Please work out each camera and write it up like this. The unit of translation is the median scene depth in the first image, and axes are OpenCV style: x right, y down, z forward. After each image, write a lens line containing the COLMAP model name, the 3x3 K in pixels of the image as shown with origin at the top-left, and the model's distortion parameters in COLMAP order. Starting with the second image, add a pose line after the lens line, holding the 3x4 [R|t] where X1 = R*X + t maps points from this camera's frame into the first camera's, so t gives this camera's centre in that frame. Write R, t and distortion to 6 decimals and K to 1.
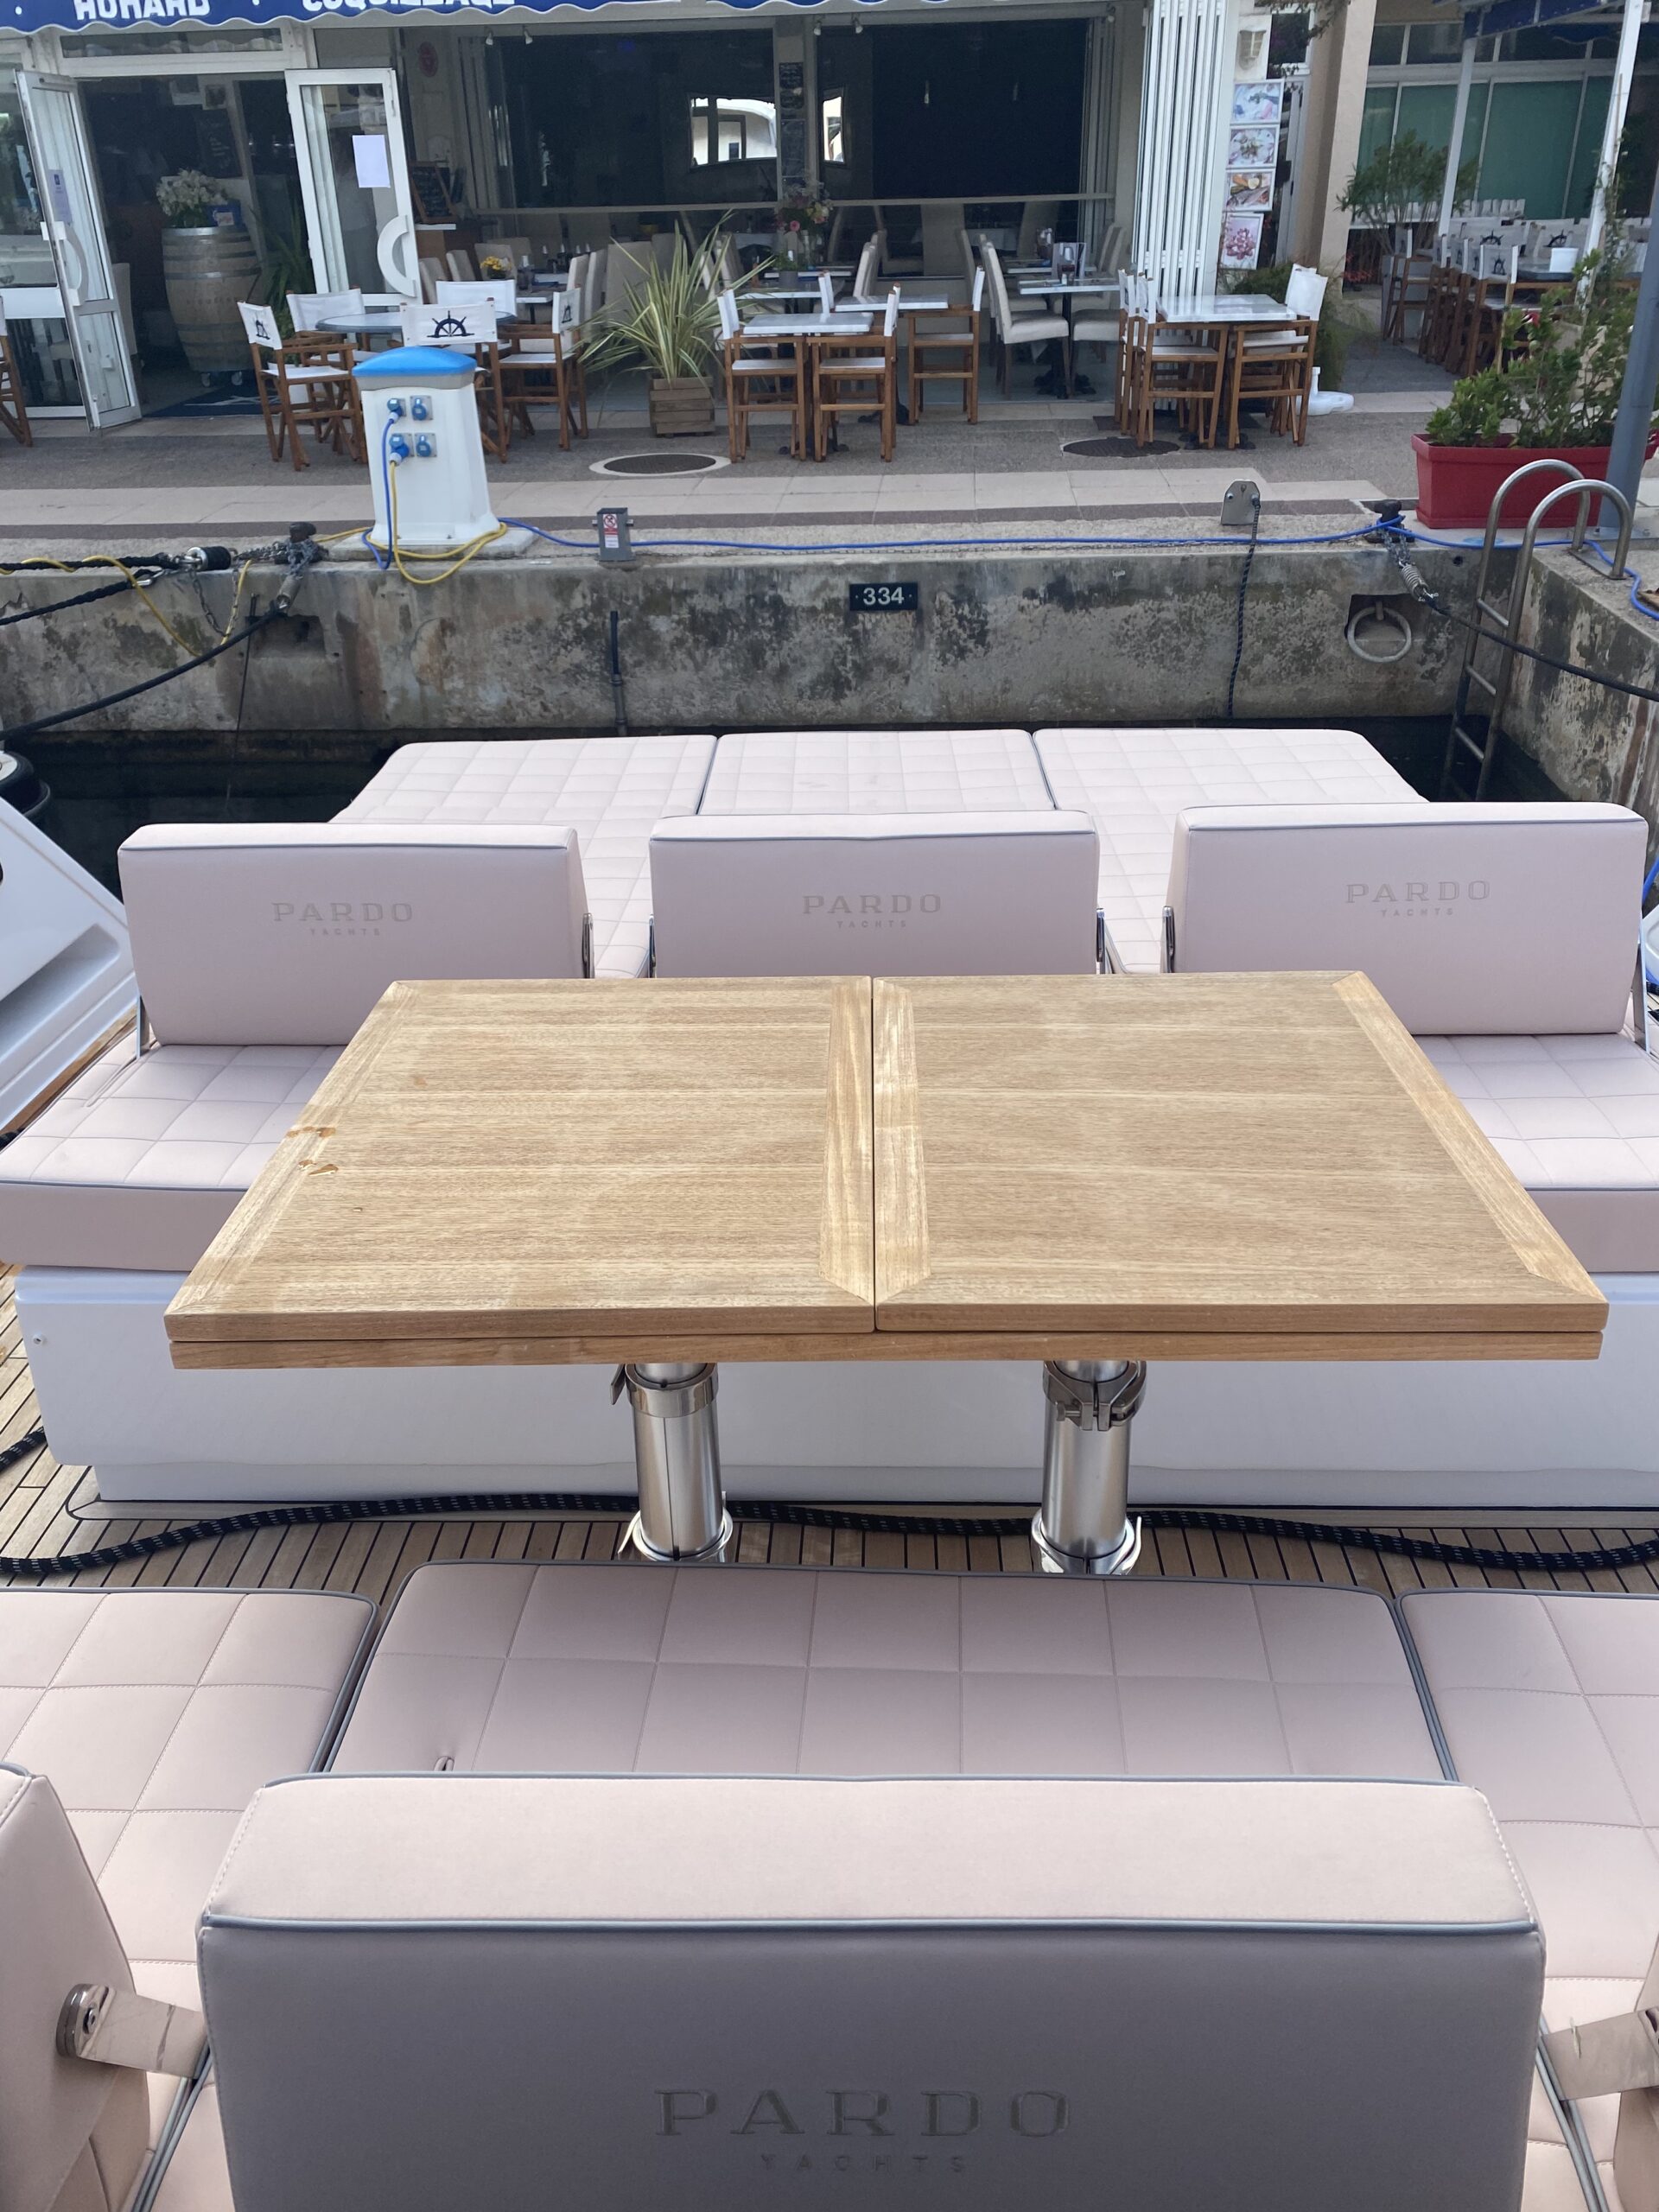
lens RADIAL K [[1613.7, 0, 829.5], [0, 1613.7, 1106.0], [0, 0, 1]] dist [0.059747, -0.068605]
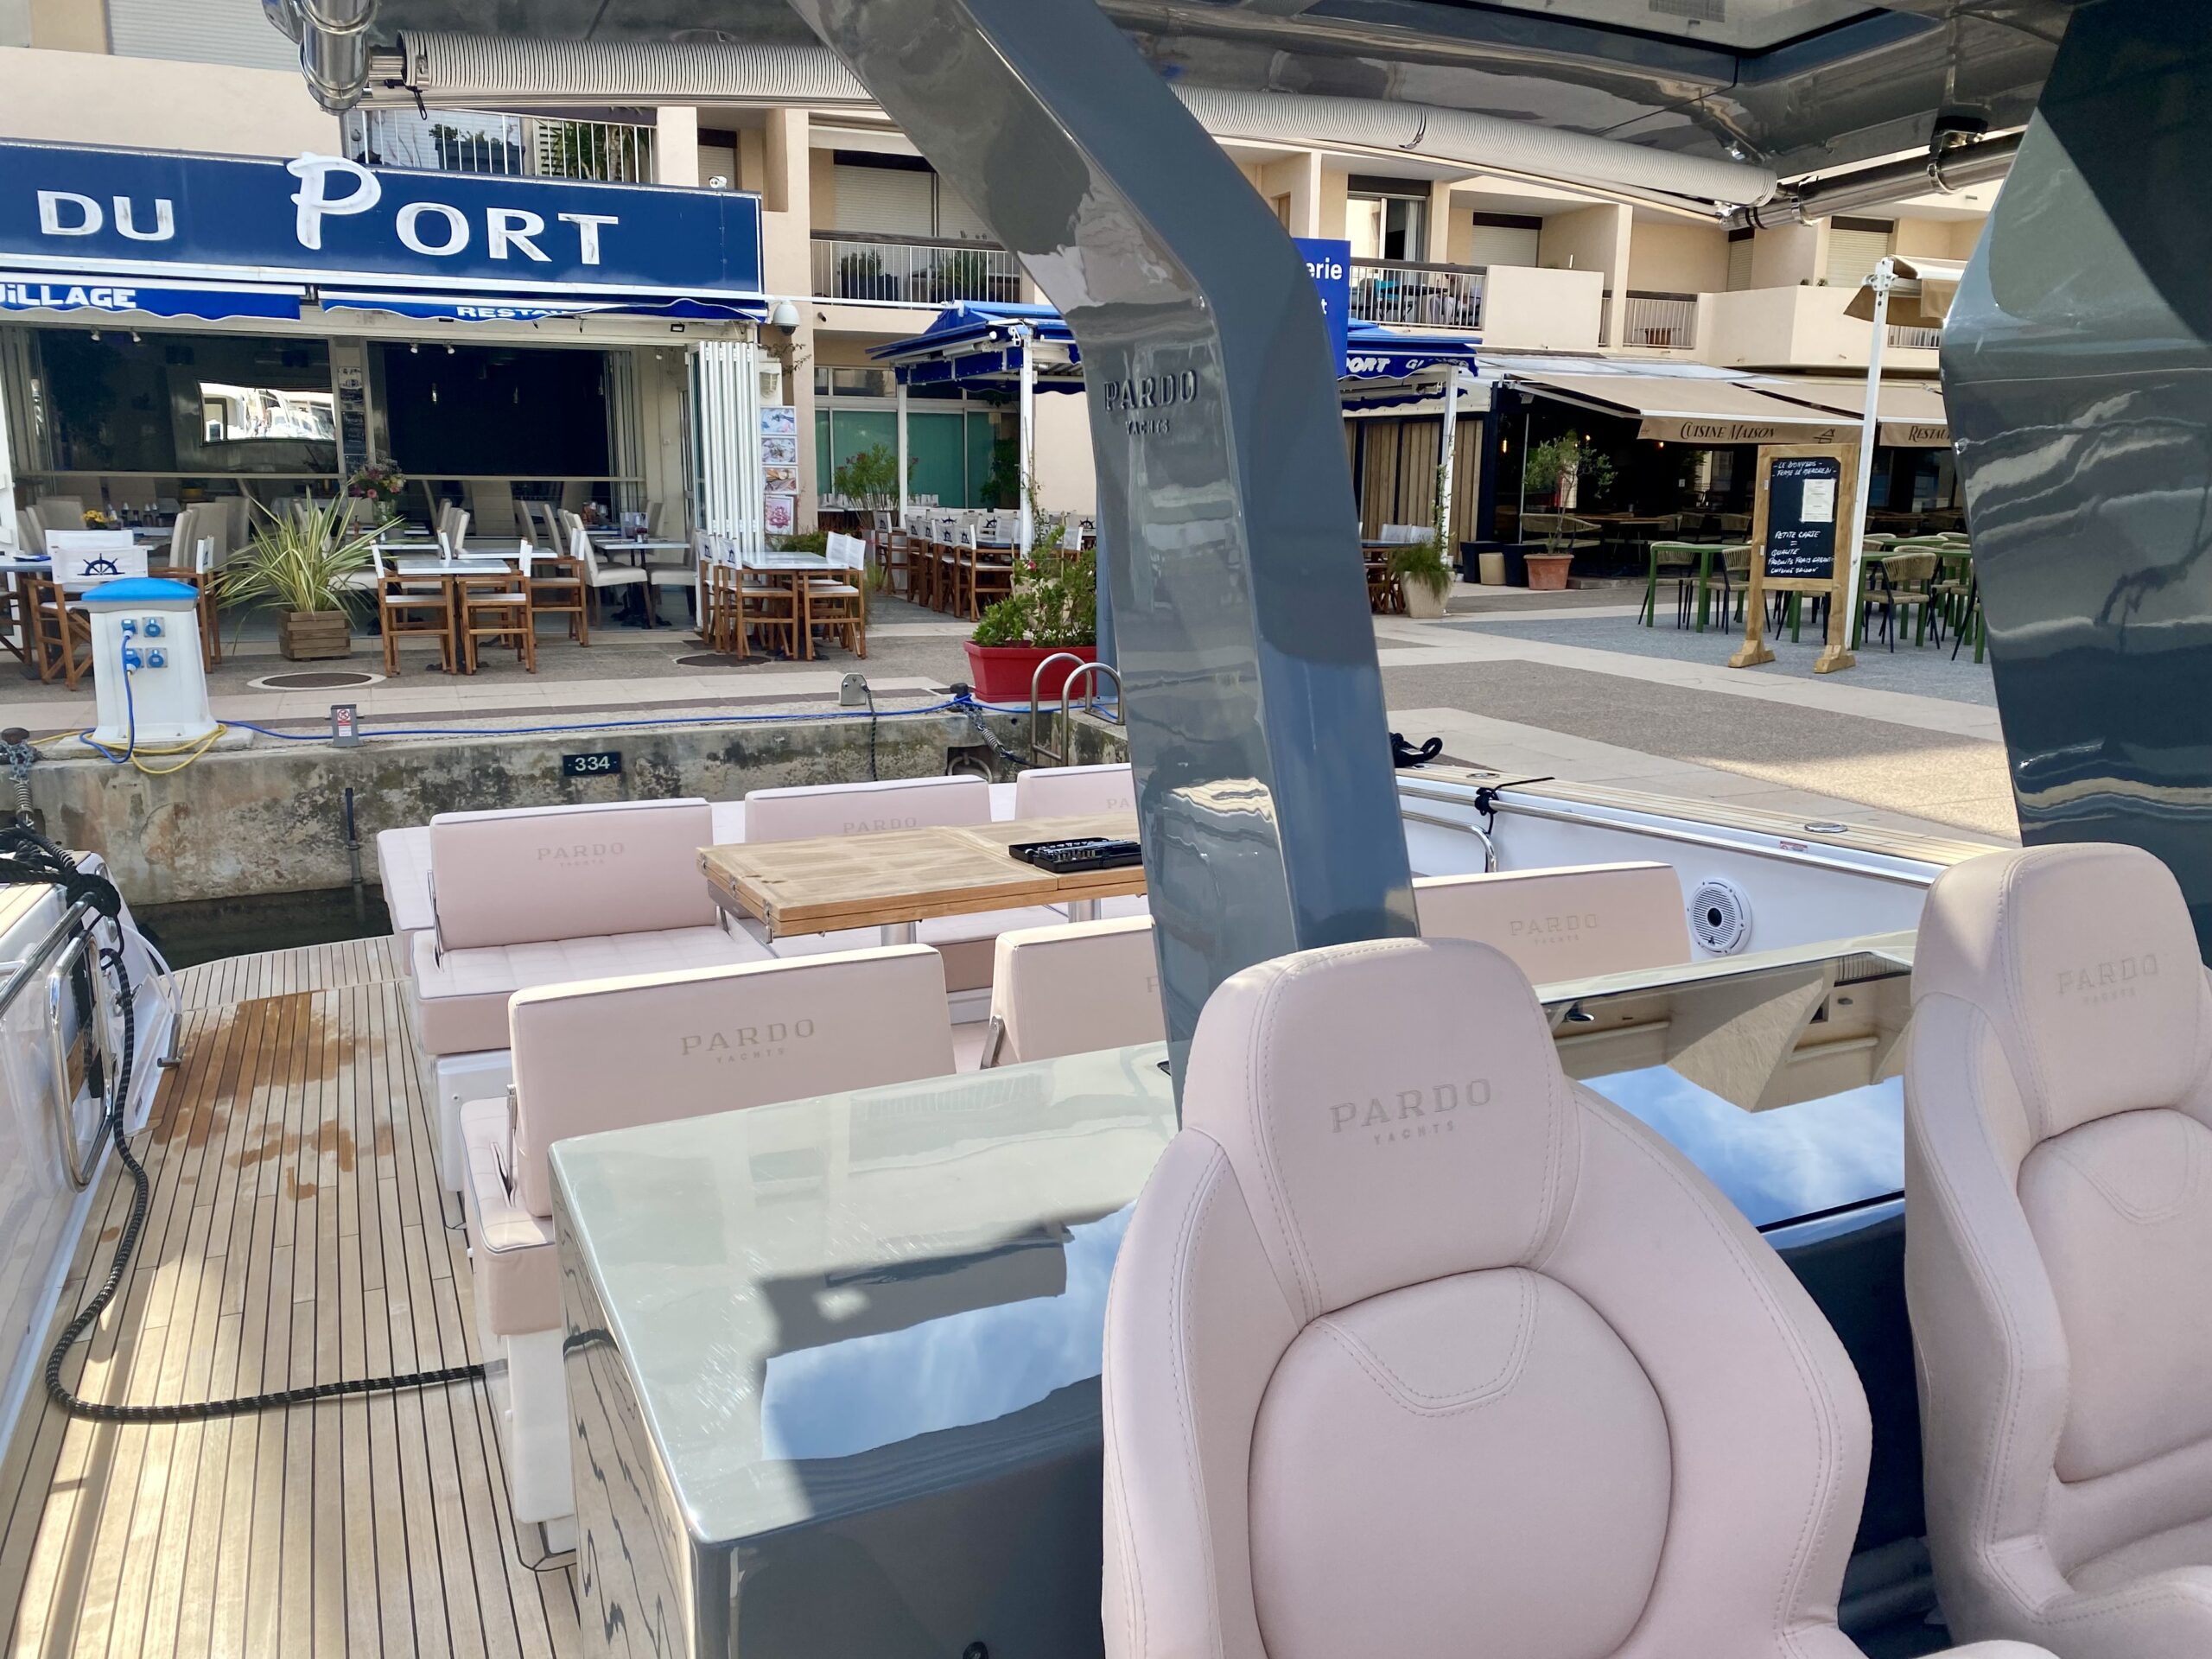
lens RADIAL K [[1687.3, 0, 1106.0], [0, 1687.3, 829.5], [0, 0, 1]] dist [0.048614, -0.076459]
pose [[0.888425, -0.063974, 0.454543, -0.205167], [0.197474, 0.947189, -0.252661, 0.132585], [-0.414374, 0.314230, 0.854139, -0.239277]]
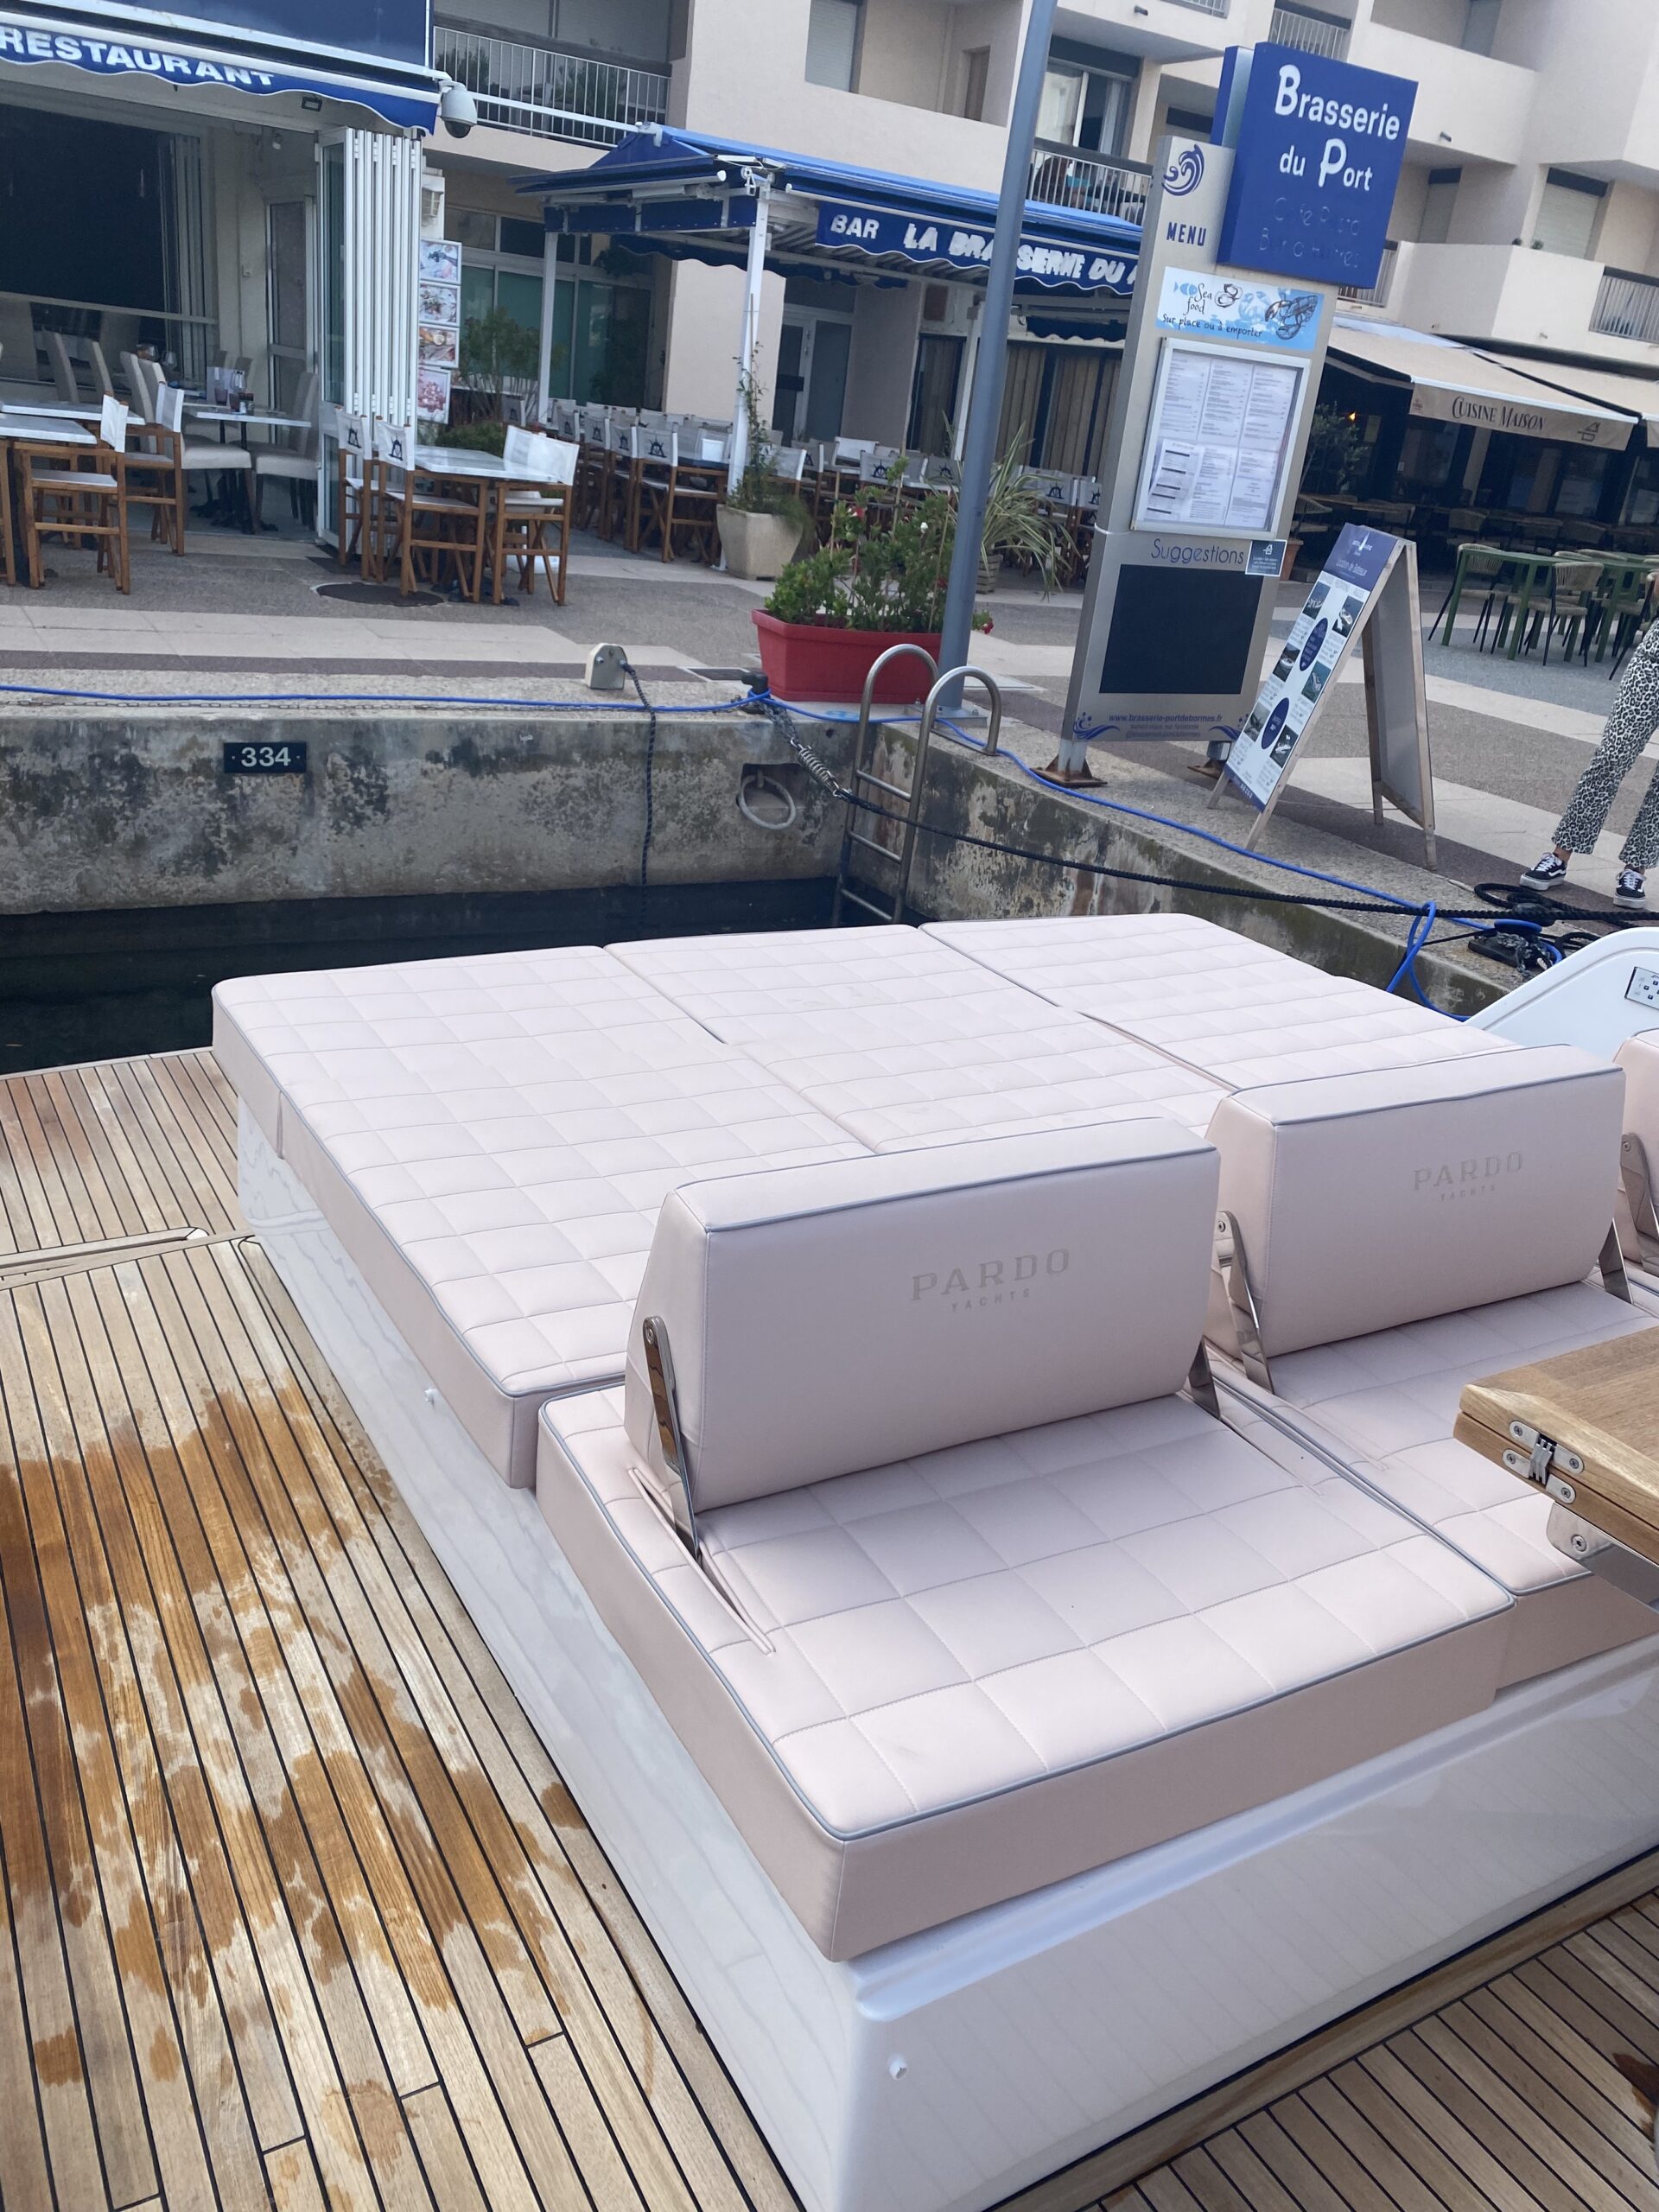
lens RADIAL K [[1687.3, 0, 829.5], [0, 1687.3, 1106.0], [0, 0, 1]] dist [0.048614, -0.076459]
pose [[0.824851, -0.104940, 0.555526, -0.233434], [0.152178, 0.987567, -0.039402, -0.052830], [-0.544484, 0.117039, 0.830565, 0.119922]]
